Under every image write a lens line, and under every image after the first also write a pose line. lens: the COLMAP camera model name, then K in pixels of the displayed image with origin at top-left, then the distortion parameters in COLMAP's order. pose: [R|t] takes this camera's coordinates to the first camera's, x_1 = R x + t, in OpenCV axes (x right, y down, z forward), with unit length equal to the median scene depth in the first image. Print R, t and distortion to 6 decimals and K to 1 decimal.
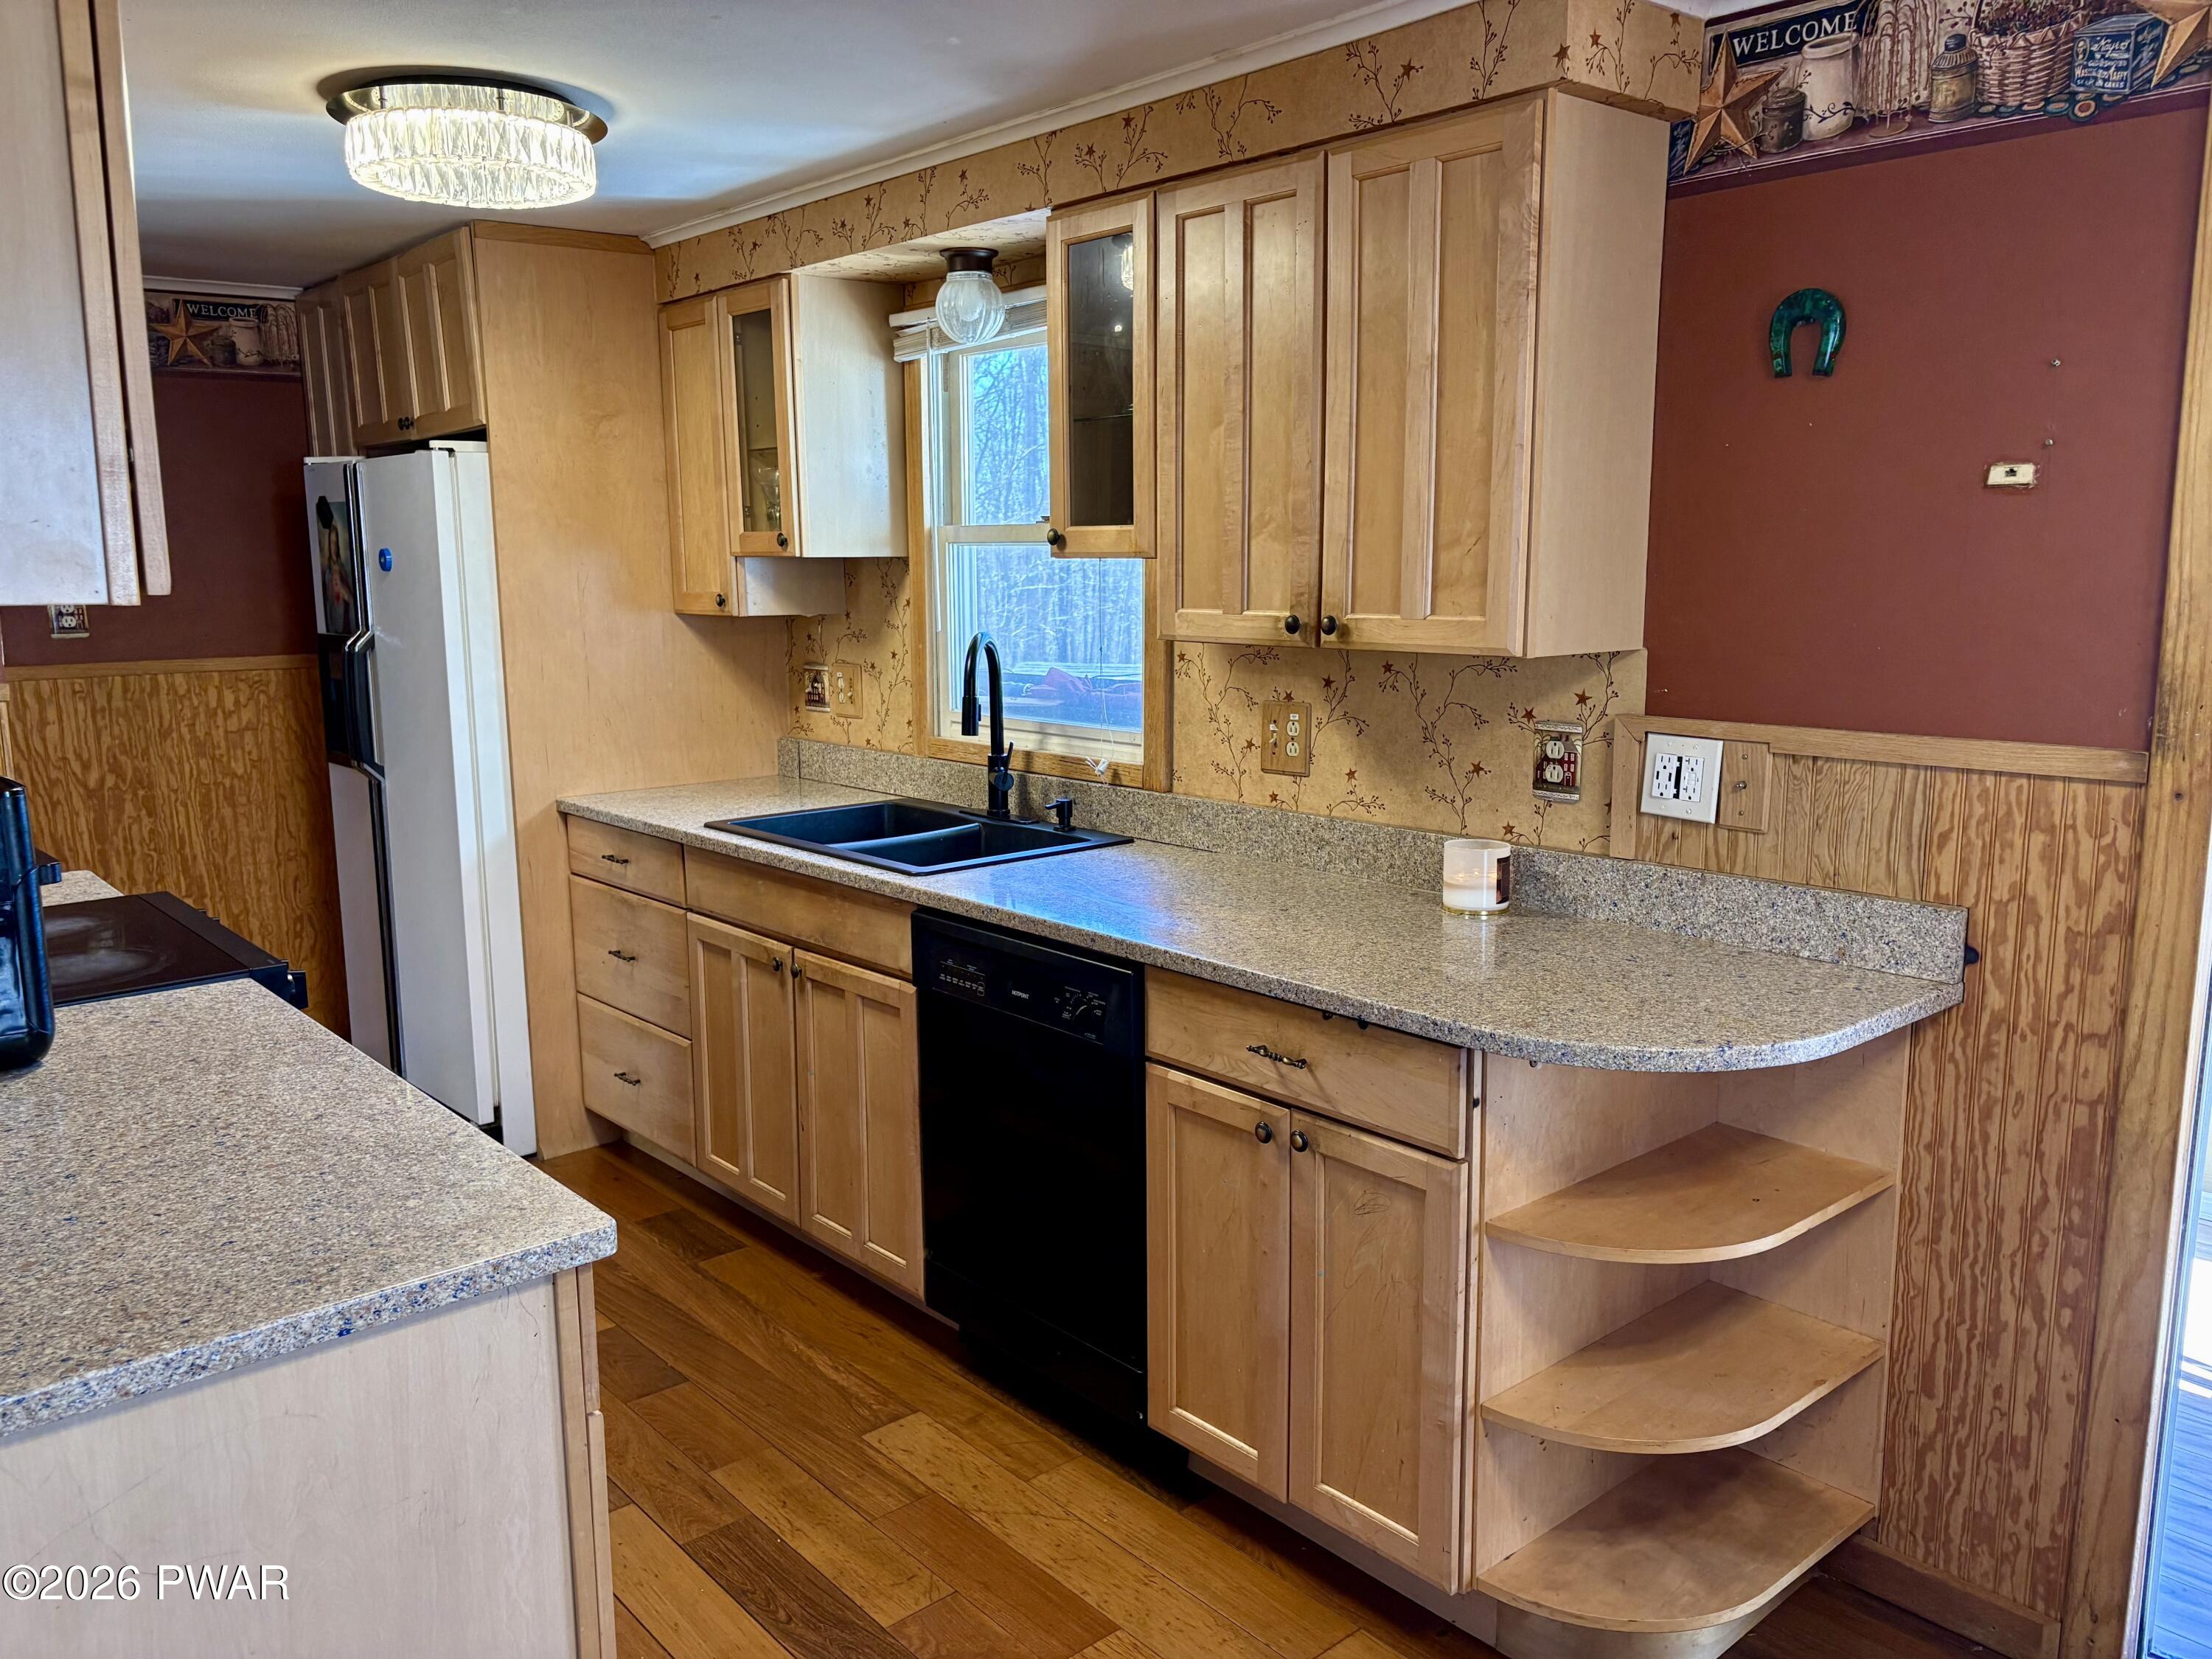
lens RADIAL K [[1679.1, 0, 1089.0], [0, 1679.1, 839.5], [0, 0, 1]] dist [0.042068, -0.033395]
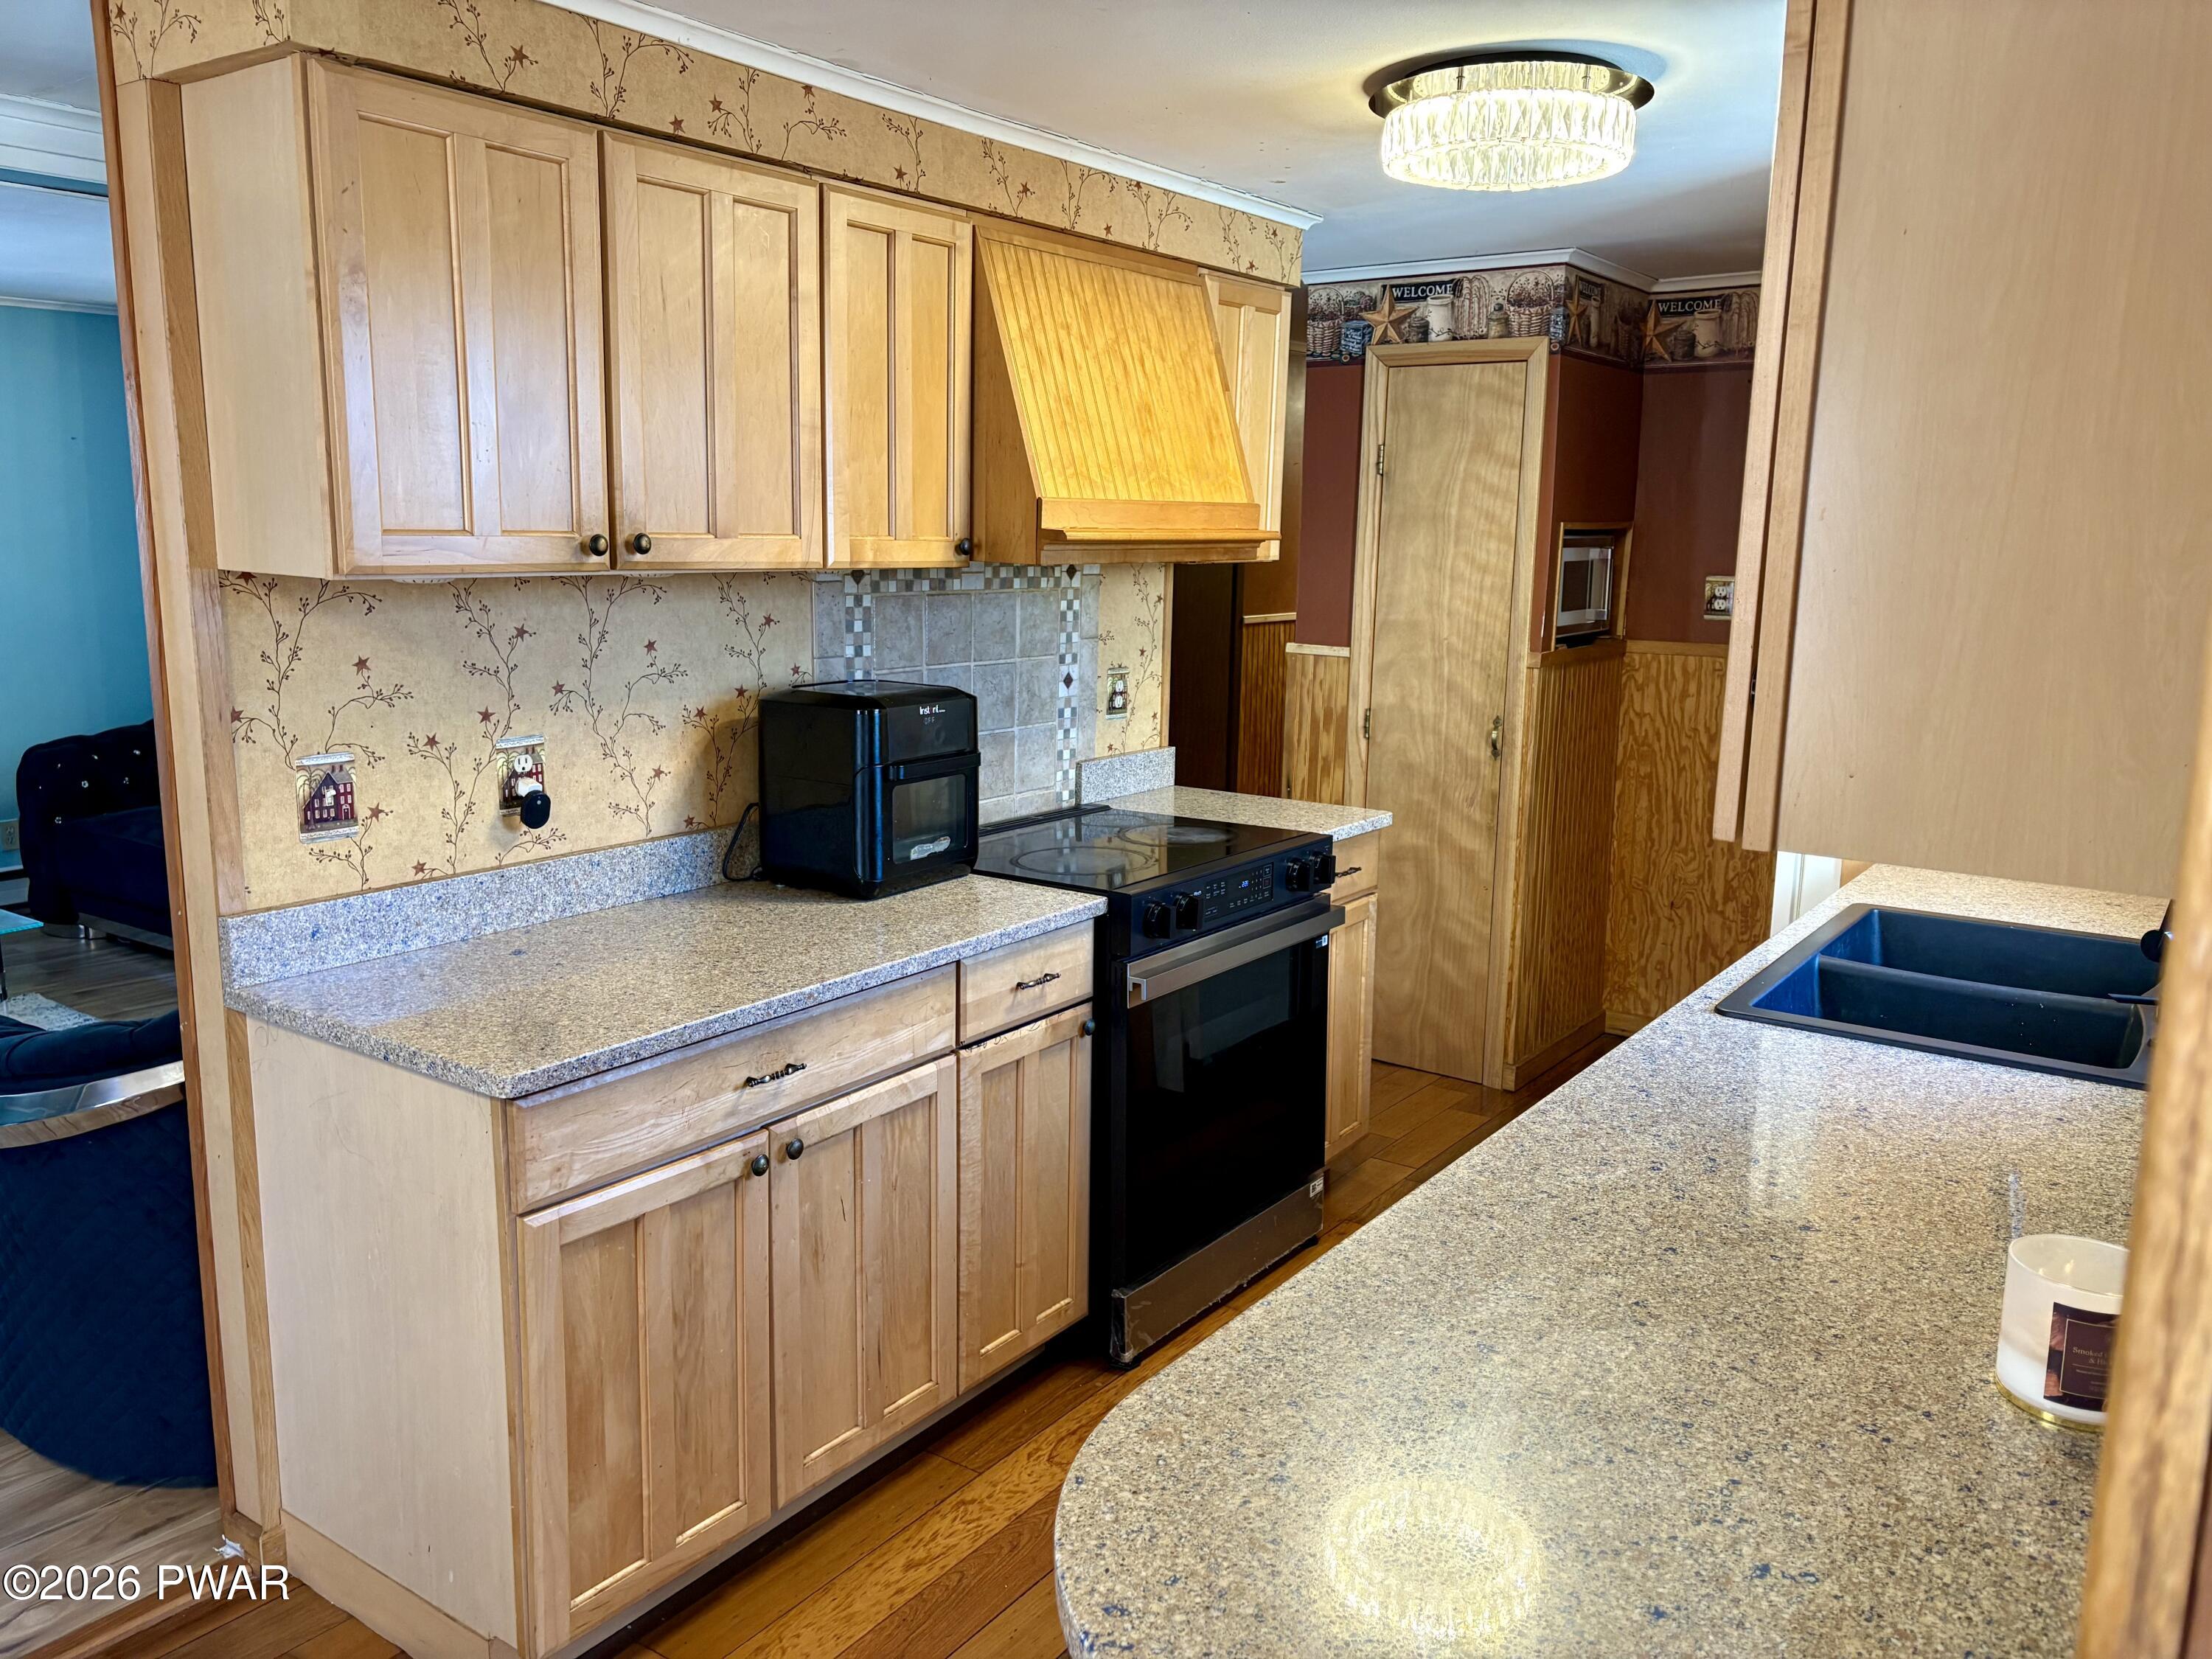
lens RADIAL K [[1679.1, 0, 1110.6], [0, 1679.1, 834.9], [0, 0, 1]] dist [0.042068, -0.033395]
pose [[0.230535, 0.190291, -0.954276, 0.623020], [-0.178070, 0.972381, 0.150883, -0.139646], [0.956632, 0.135144, 0.258053, 0.661924]]
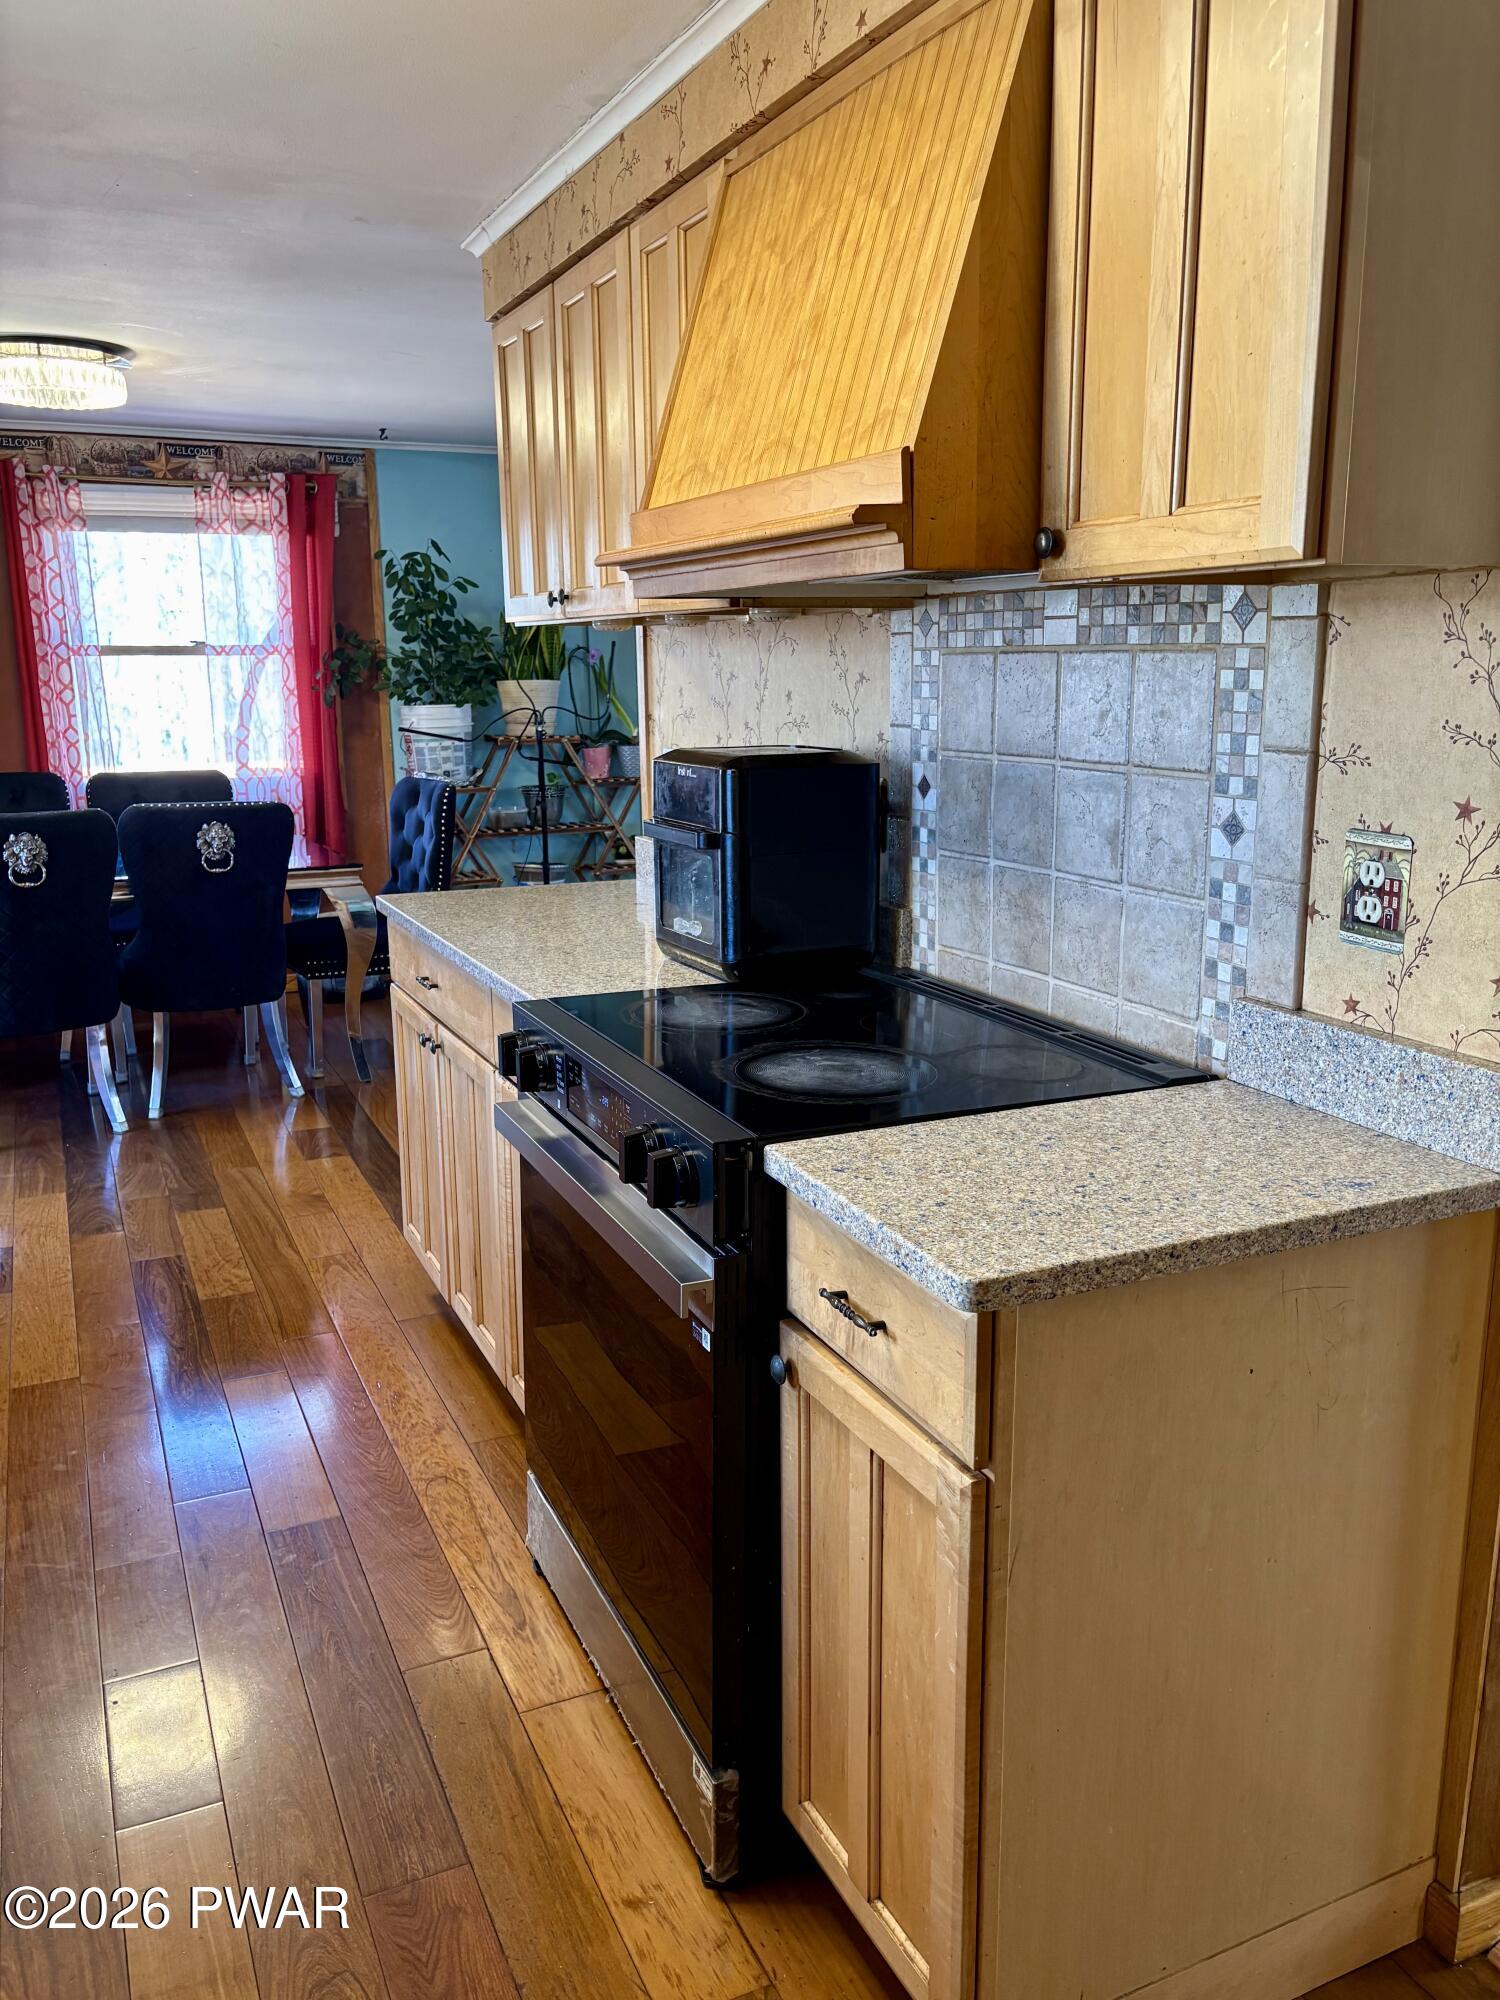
lens RADIAL K [[1518.2, 0, 748.1], [0, 1518.2, 1001.5], [0, 0, 1]] dist [0.042068, -0.033395]
pose [[-0.962874, -0.043718, 0.266388, -0.821745], [0.060035, 0.927409, 0.369201, -0.238059], [-0.263191, 0.371486, -0.890353, 1.702212]]
